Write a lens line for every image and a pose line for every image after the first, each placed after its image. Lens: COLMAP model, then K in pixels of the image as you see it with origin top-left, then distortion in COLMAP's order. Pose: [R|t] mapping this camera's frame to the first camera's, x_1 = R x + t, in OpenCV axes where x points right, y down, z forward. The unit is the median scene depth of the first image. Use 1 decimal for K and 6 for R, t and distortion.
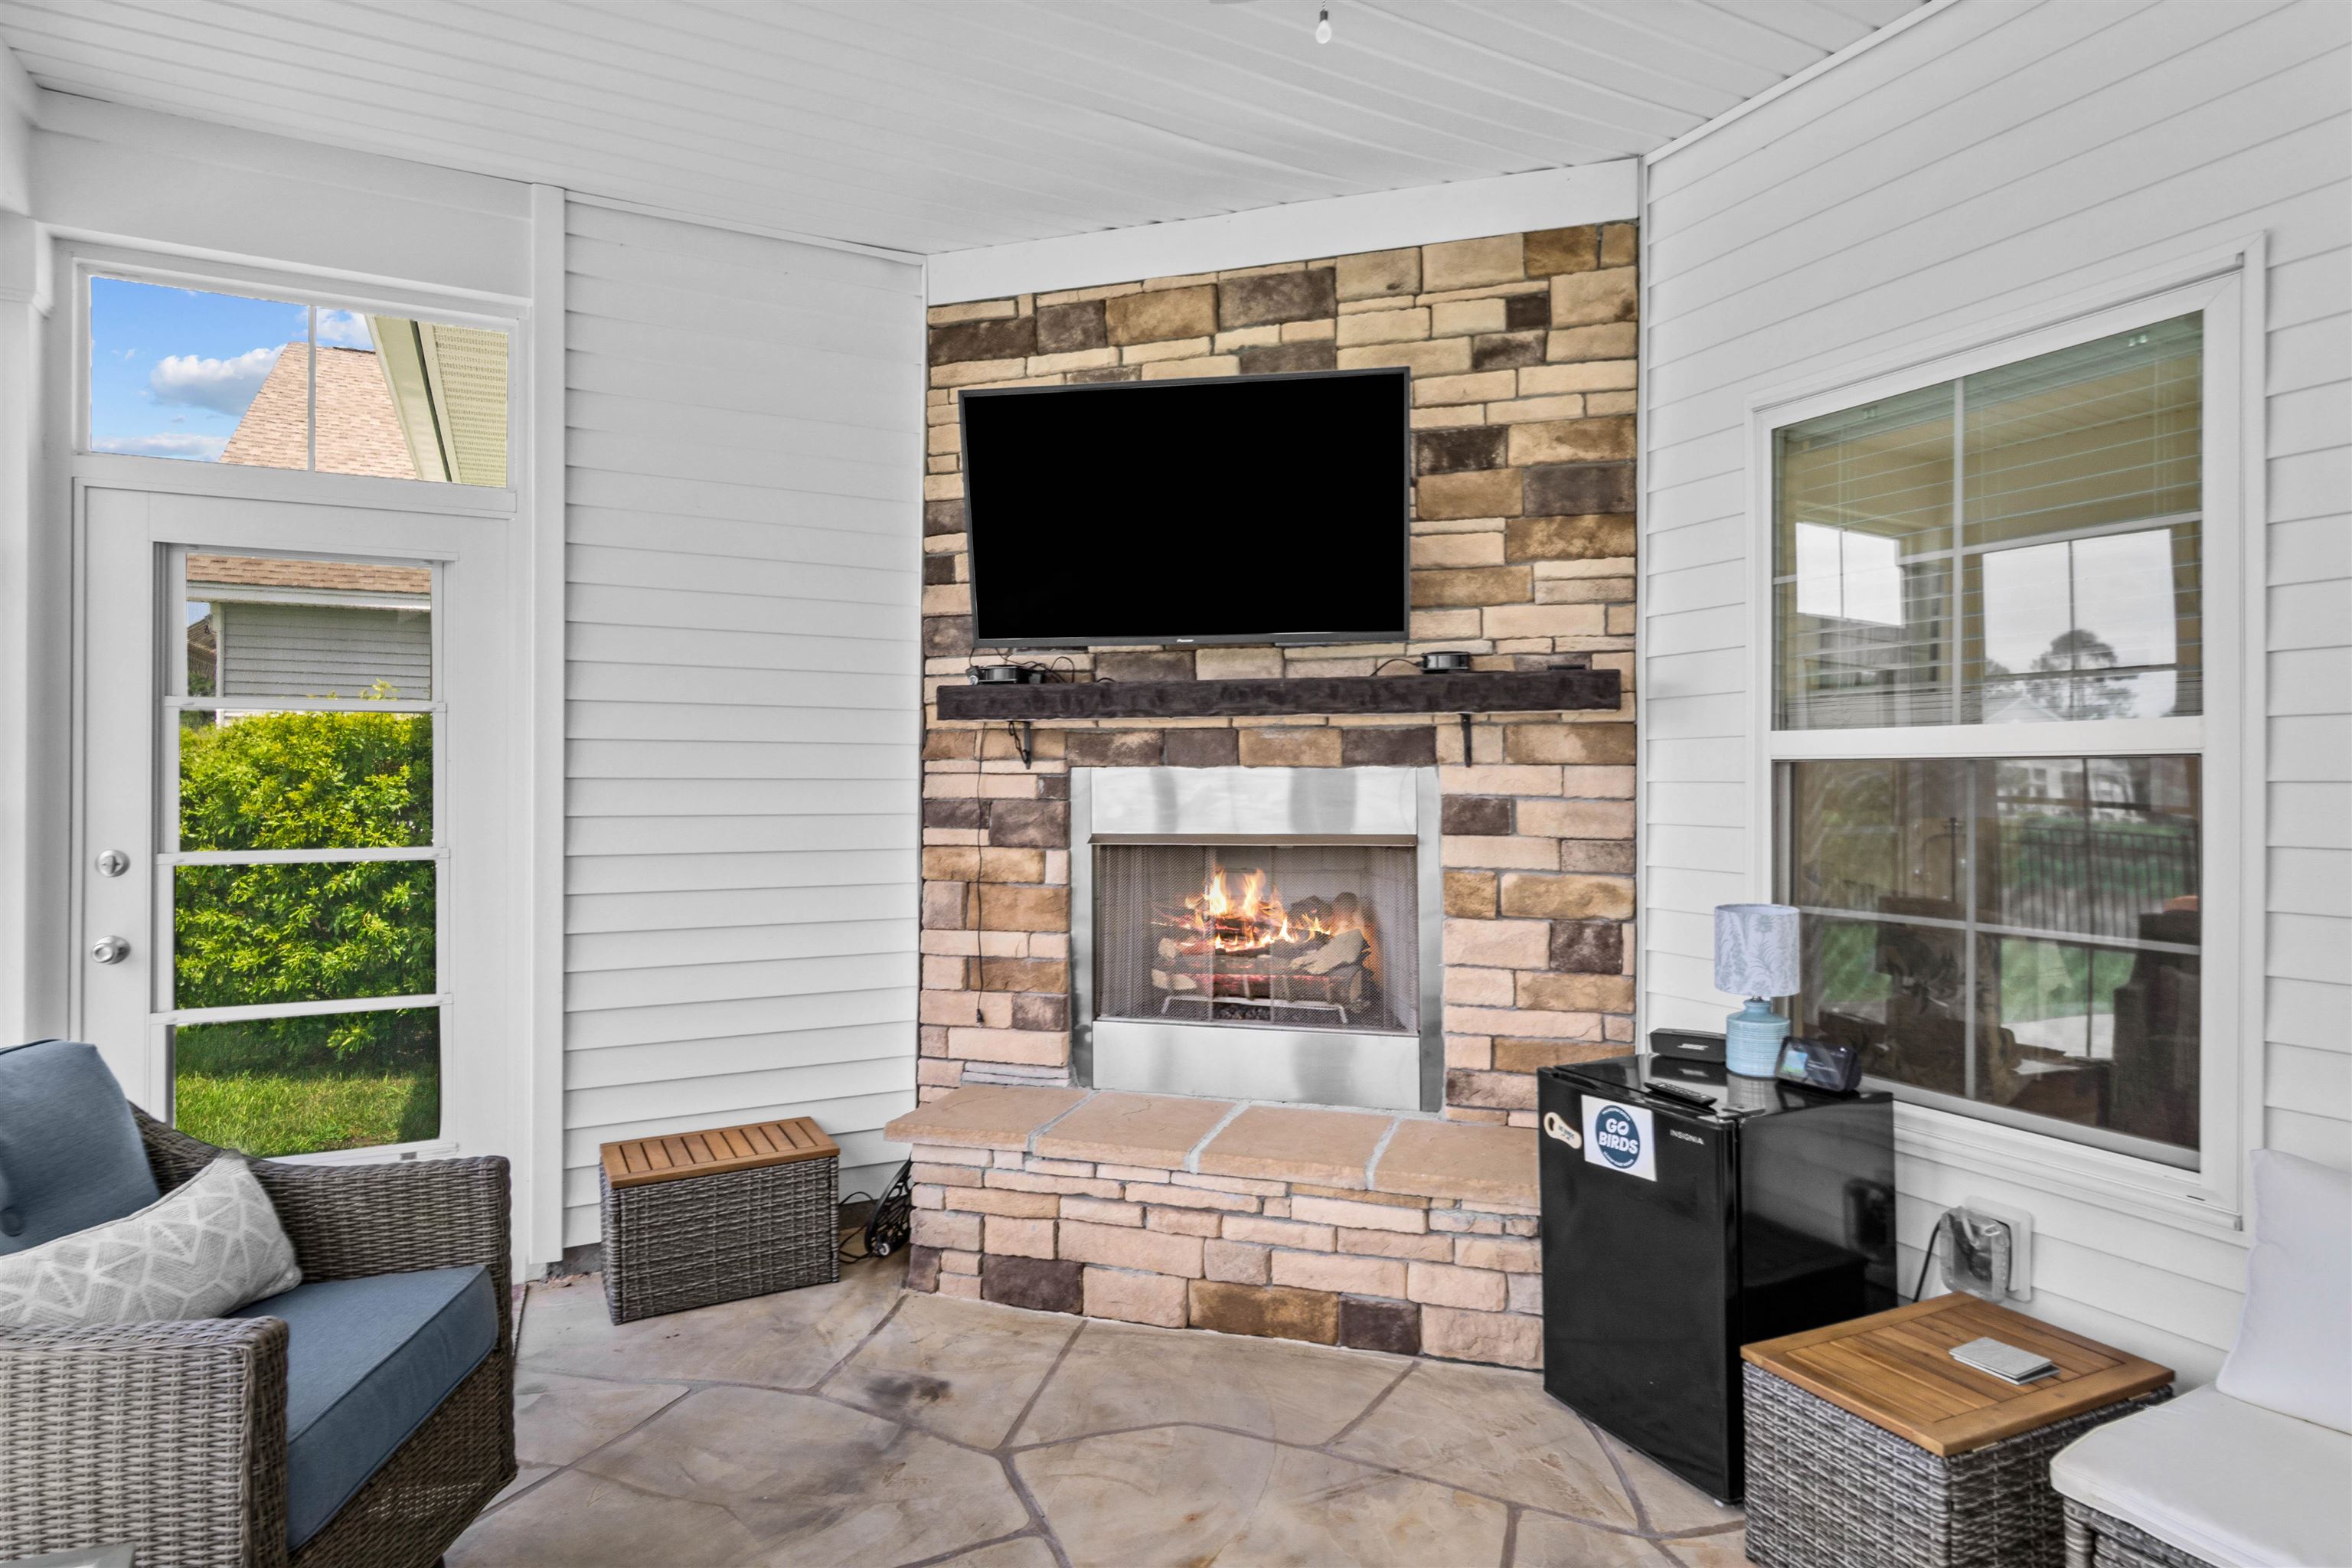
lens RADIAL K [[1264.0, 0, 1176.0], [0, 1264.0, 784.0], [0, 0, 1]] dist [-0.002946, 0.000922]
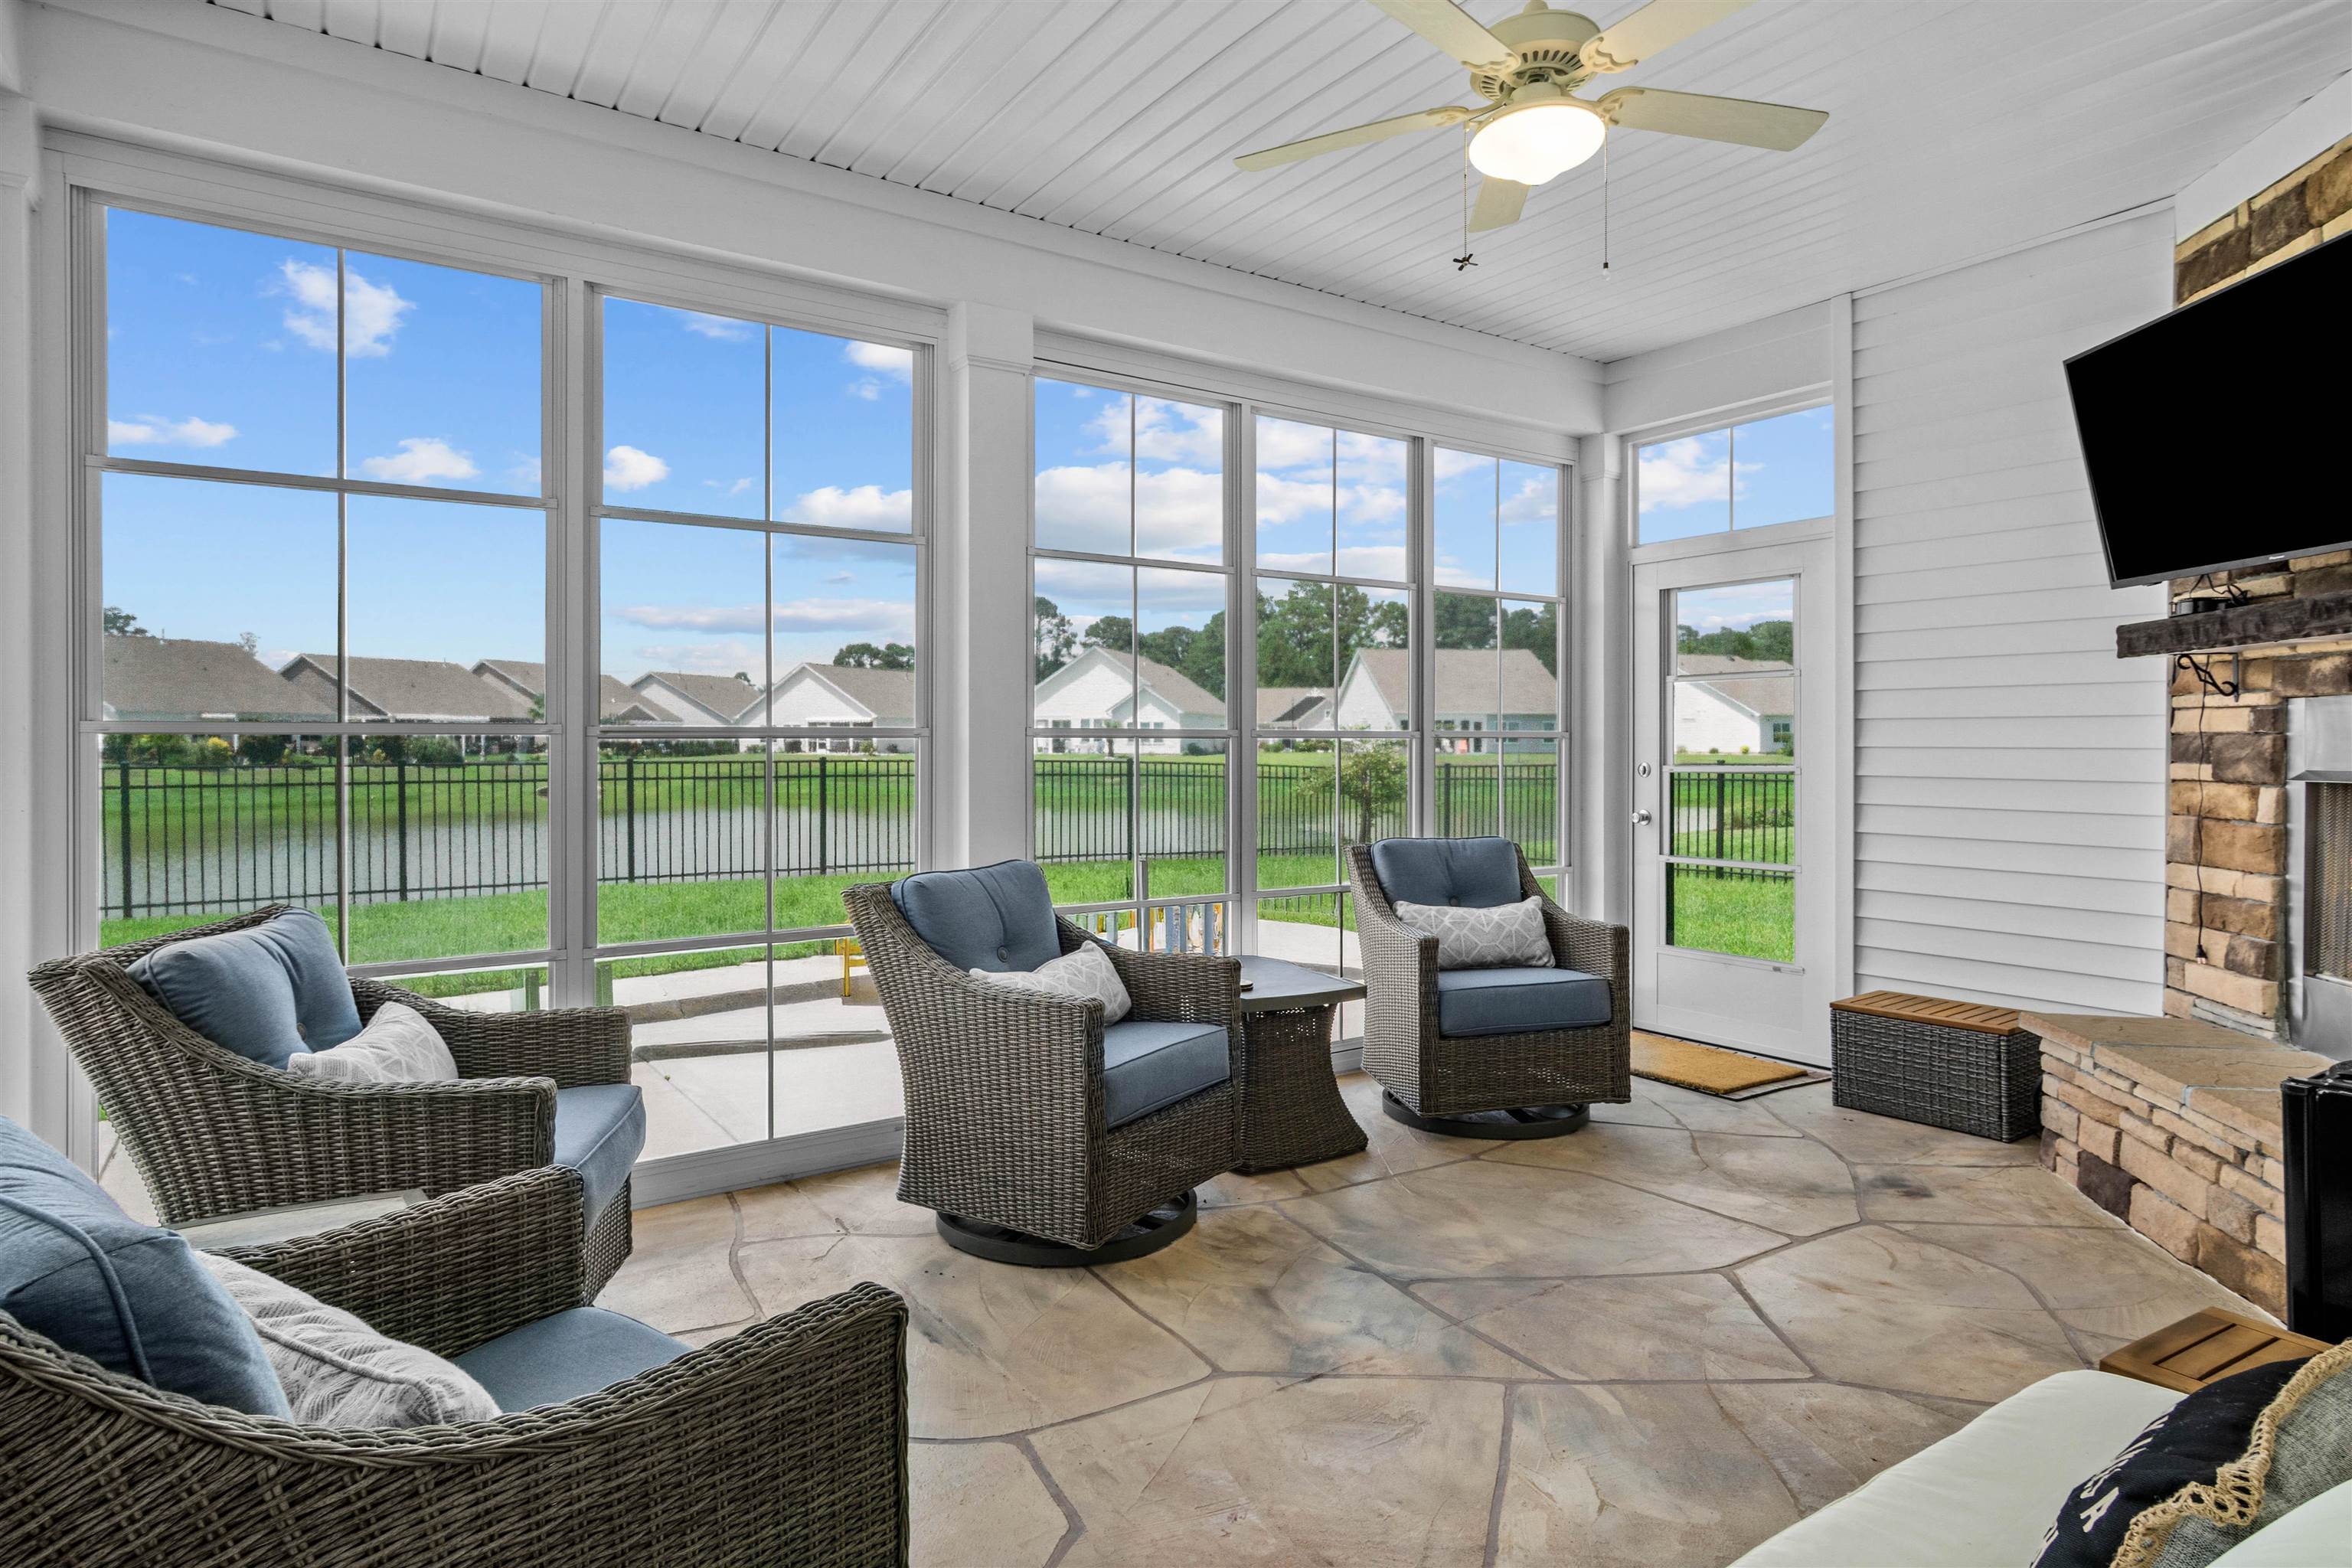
lens RADIAL K [[1281.2, 0, 1176.0], [0, 1281.2, 784.0], [0, 0, 1]] dist [-0.008857, 0.006852]
pose [[0.128706, 0.032188, -0.991160, 0.741651], [0.002221, 0.999461, 0.032746, 0.017145], [0.991680, -0.006416, 0.128565, 0.074095]]
